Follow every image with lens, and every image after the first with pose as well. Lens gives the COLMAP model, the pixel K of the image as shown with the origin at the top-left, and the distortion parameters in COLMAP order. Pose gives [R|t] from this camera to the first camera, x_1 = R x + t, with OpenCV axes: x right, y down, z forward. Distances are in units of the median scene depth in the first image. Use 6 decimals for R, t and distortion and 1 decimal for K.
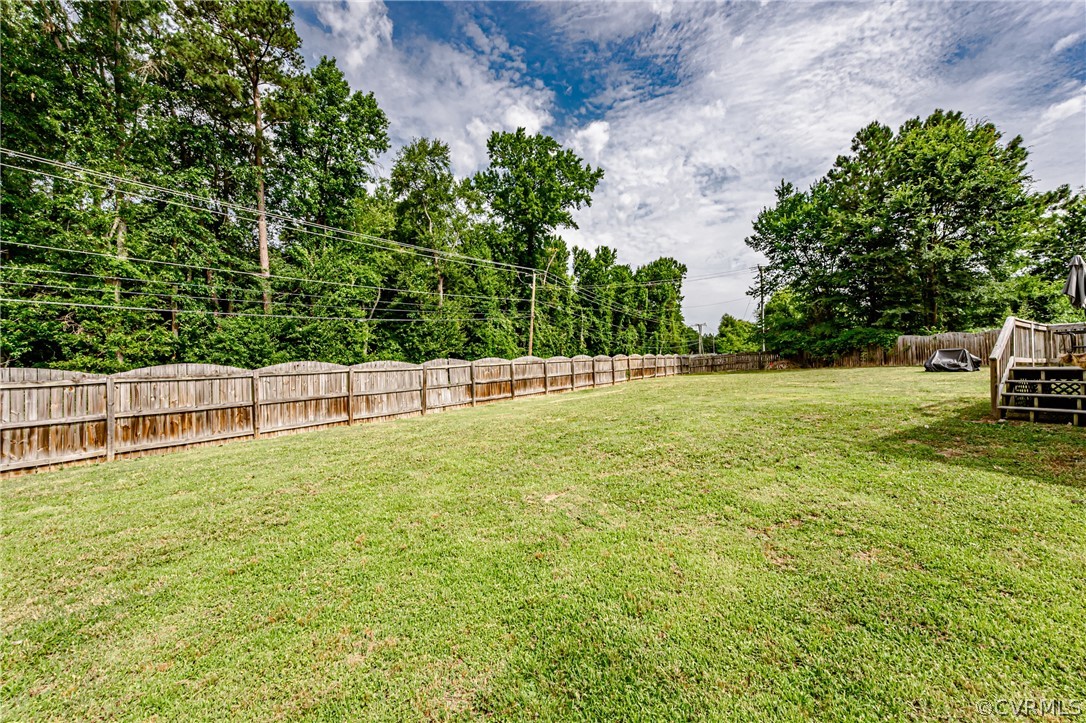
lens RADIAL K [[440.6, 0, 540.2], [0, 440.6, 365.0], [0, 0, 1]] dist [0.002558, -0.000598]
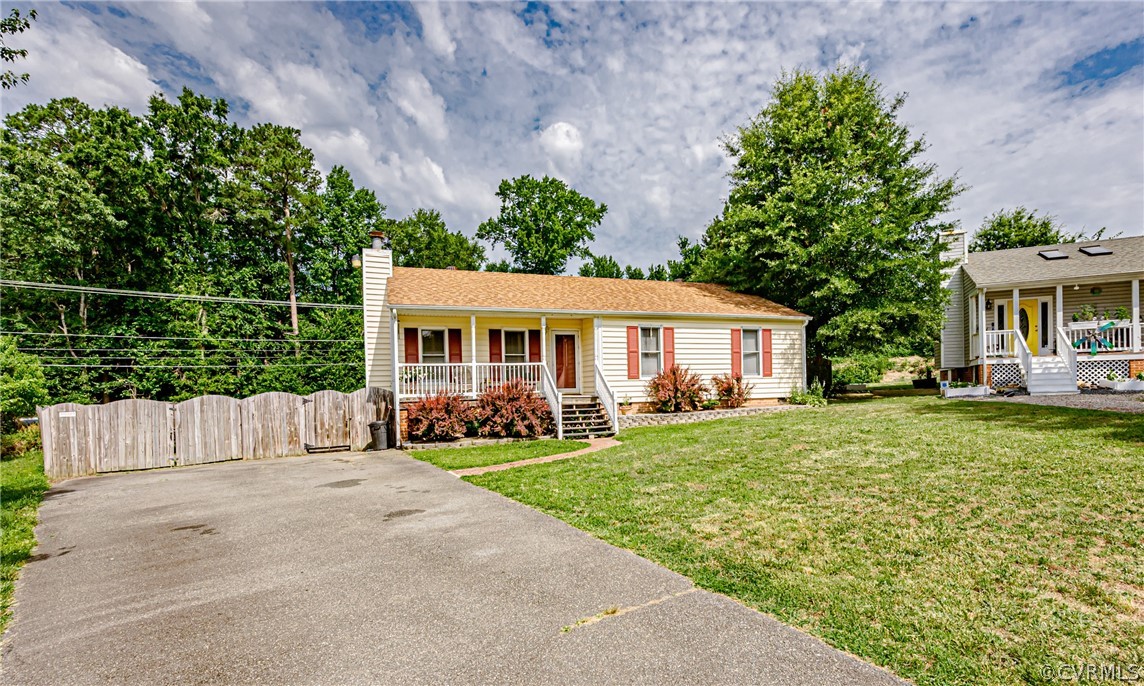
lens RADIAL K [[576.5, 0, 605.1], [0, 576.5, 399.0], [0, 0, 1]] dist [0.004471, 0.000001]
pose [[0.980876, -0.009698, -0.194390, 0.769788], [0.013231, 0.999770, 0.016881, -0.009544], [0.194182, -0.019130, 0.980779, -0.682761]]
